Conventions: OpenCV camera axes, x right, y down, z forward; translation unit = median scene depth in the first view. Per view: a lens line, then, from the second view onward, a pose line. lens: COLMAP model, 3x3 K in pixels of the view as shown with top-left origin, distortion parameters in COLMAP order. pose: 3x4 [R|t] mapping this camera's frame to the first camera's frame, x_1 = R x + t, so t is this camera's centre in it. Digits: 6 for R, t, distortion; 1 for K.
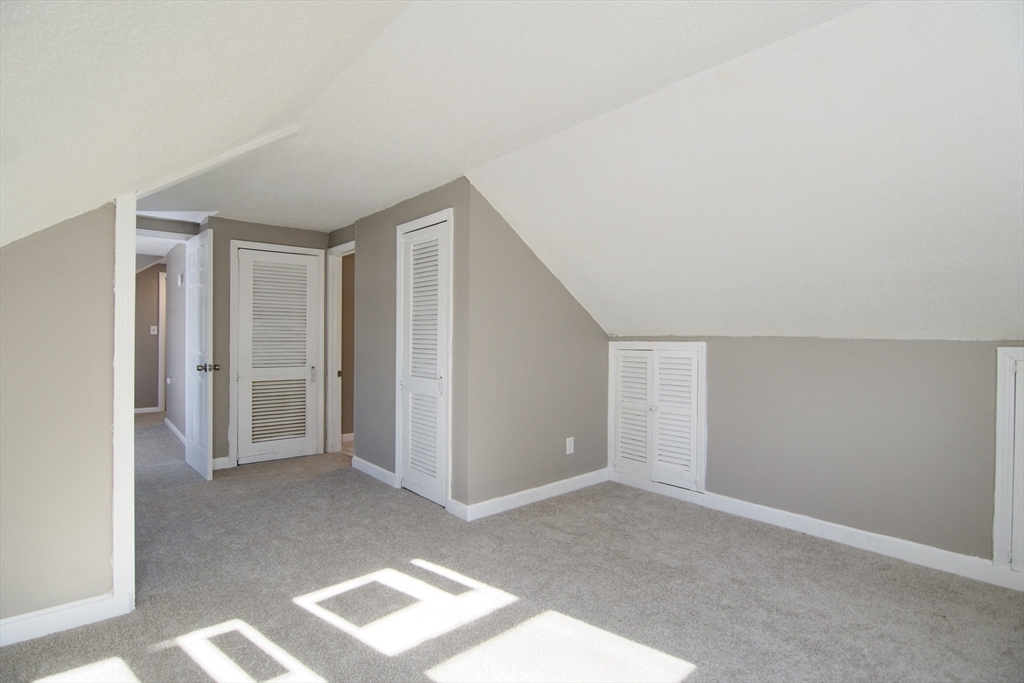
lens RADIAL K [[486.6, 0, 511.3], [0, 486.6, 337.1], [0, 0, 1]] dist [0.000007, -0.016693]
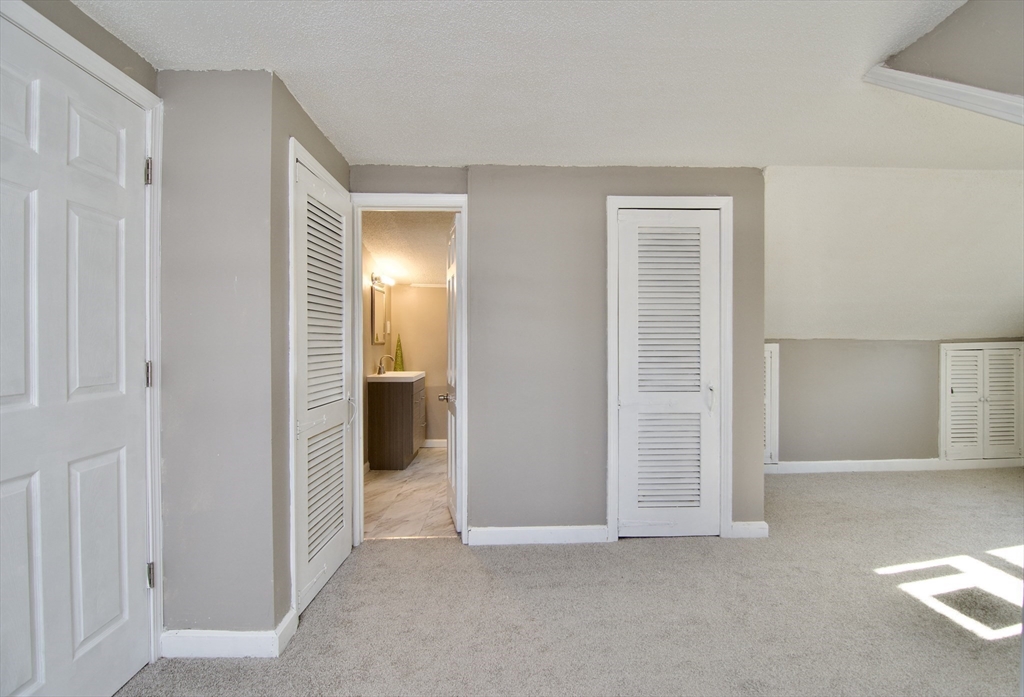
lens RADIAL K [[526.6, 0, 514.8], [0, 526.6, 344.1], [0, 0, 1]] dist [0.001428, -0.011159]
pose [[0.617513, -0.014988, 0.786418, -1.124046], [0.008423, 0.999887, 0.012443, -0.011517], [-0.786516, -0.001060, 0.617569, 0.712748]]
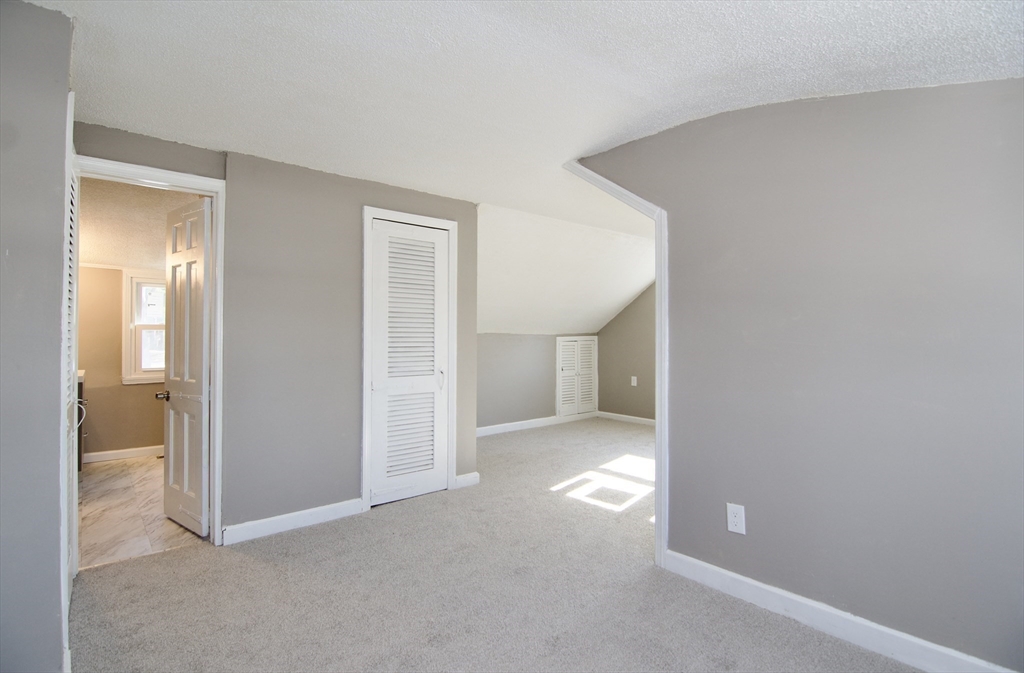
lens RADIAL K [[511.4, 0, 510.8], [0, 511.4, 331.0], [0, 0, 1]] dist [0.002747, -0.010915]
pose [[-0.004146, -0.000756, 0.999991, -1.318738], [-0.002123, 0.999997, 0.000747, -0.010610], [-0.999989, -0.002120, -0.004148, 0.872190]]
